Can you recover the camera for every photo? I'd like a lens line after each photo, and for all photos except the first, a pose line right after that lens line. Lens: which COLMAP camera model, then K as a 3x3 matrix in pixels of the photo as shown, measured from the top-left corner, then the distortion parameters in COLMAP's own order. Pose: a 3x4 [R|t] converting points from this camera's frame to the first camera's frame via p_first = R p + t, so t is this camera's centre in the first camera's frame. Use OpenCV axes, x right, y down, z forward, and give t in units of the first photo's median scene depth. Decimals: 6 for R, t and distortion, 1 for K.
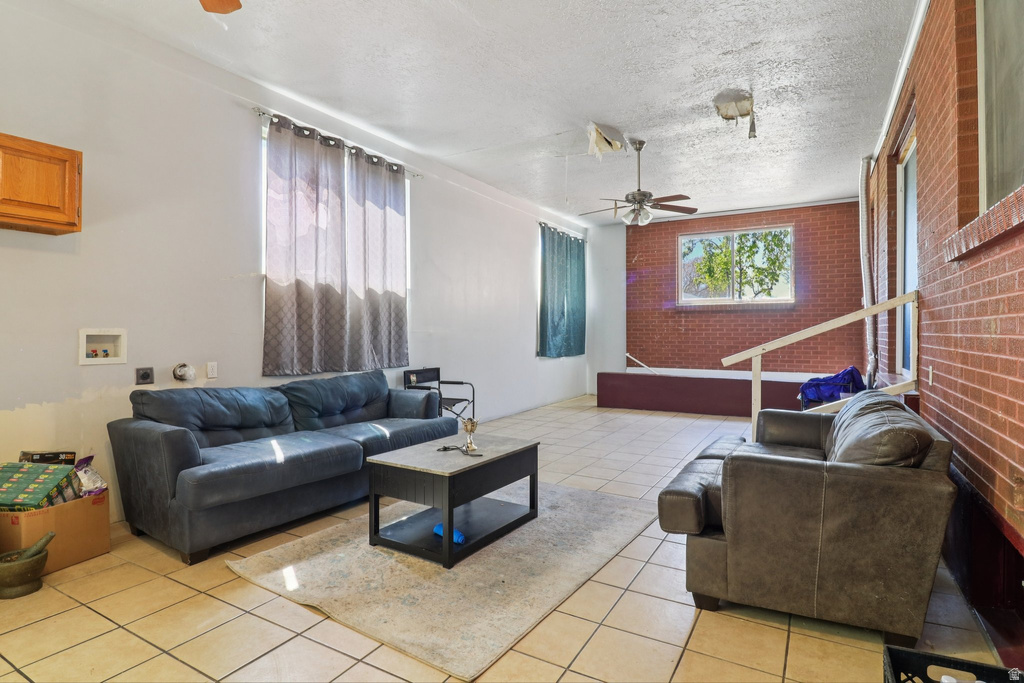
lens RADIAL K [[530.4, 0, 512.2], [0, 530.4, 332.4], [0, 0, 1]] dist [-0.001141, -0.004436]
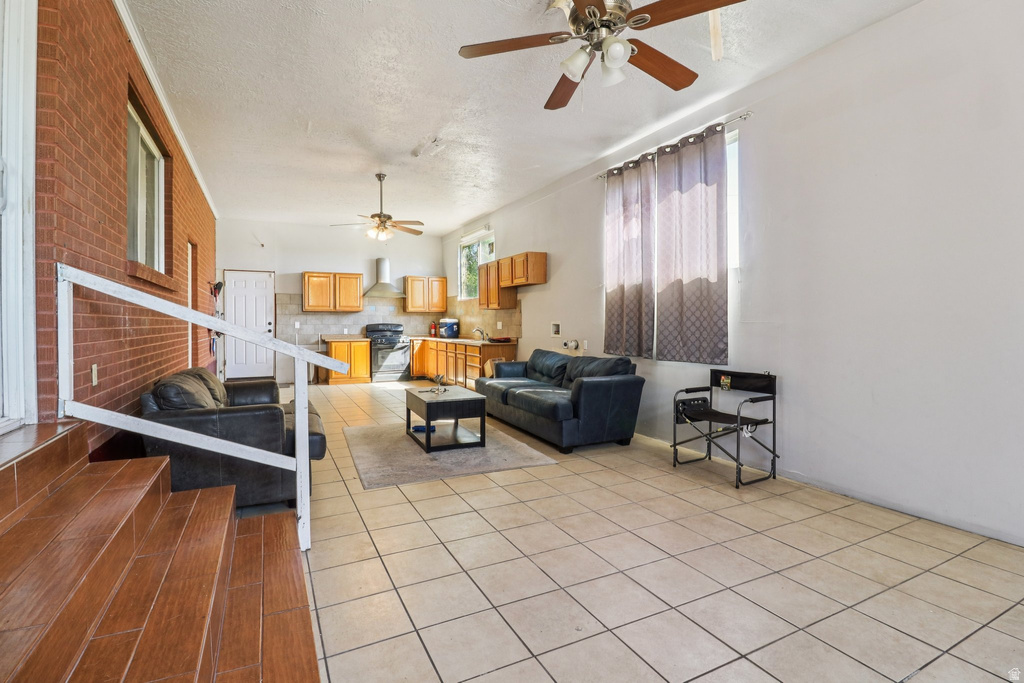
lens RADIAL K [[479.6, 0, 509.8], [0, 479.6, 326.0], [0, 0, 1]] dist [-0.000405, -0.012115]
pose [[-0.546860, 0.008051, -0.837185, 0.788106], [0.002436, 0.999965, 0.008025, -0.004234], [0.837220, 0.002350, -0.546861, 1.493031]]
